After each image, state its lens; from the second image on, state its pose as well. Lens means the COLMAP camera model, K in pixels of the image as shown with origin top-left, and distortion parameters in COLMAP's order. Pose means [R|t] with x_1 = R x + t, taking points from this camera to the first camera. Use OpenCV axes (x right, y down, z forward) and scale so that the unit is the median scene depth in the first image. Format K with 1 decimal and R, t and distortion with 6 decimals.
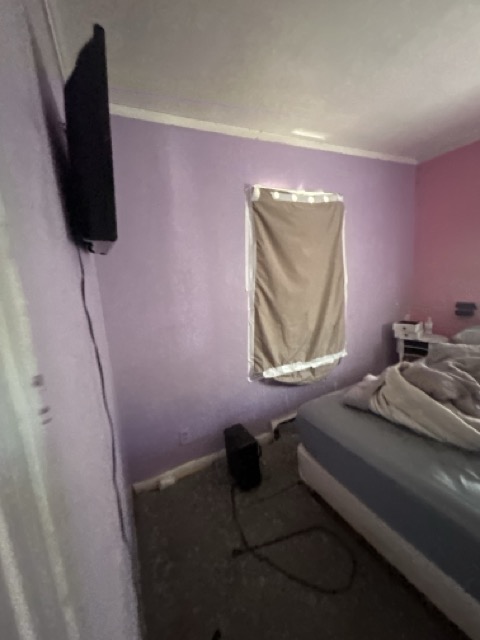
lens RADIAL K [[261.1, 0, 242.5], [0, 261.1, 318.8], [0, 0, 1]] dist [-0.000754, 0.001174]
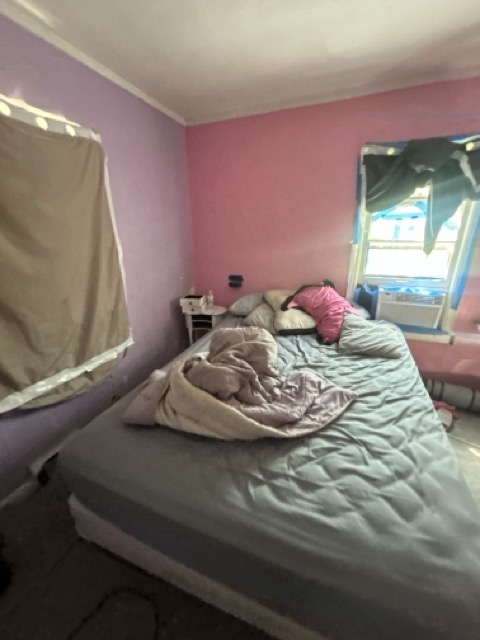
lens RADIAL K [[261.1, 0, 241.1], [0, 261.1, 320.0], [0, 0, 1]] dist [-0.000754, 0.001174]
pose [[0.743185, -0.147957, 0.652522, 0.130929], [0.063519, 0.986441, 0.151328, -0.046172], [-0.666064, -0.071017, 0.742506, 0.162787]]
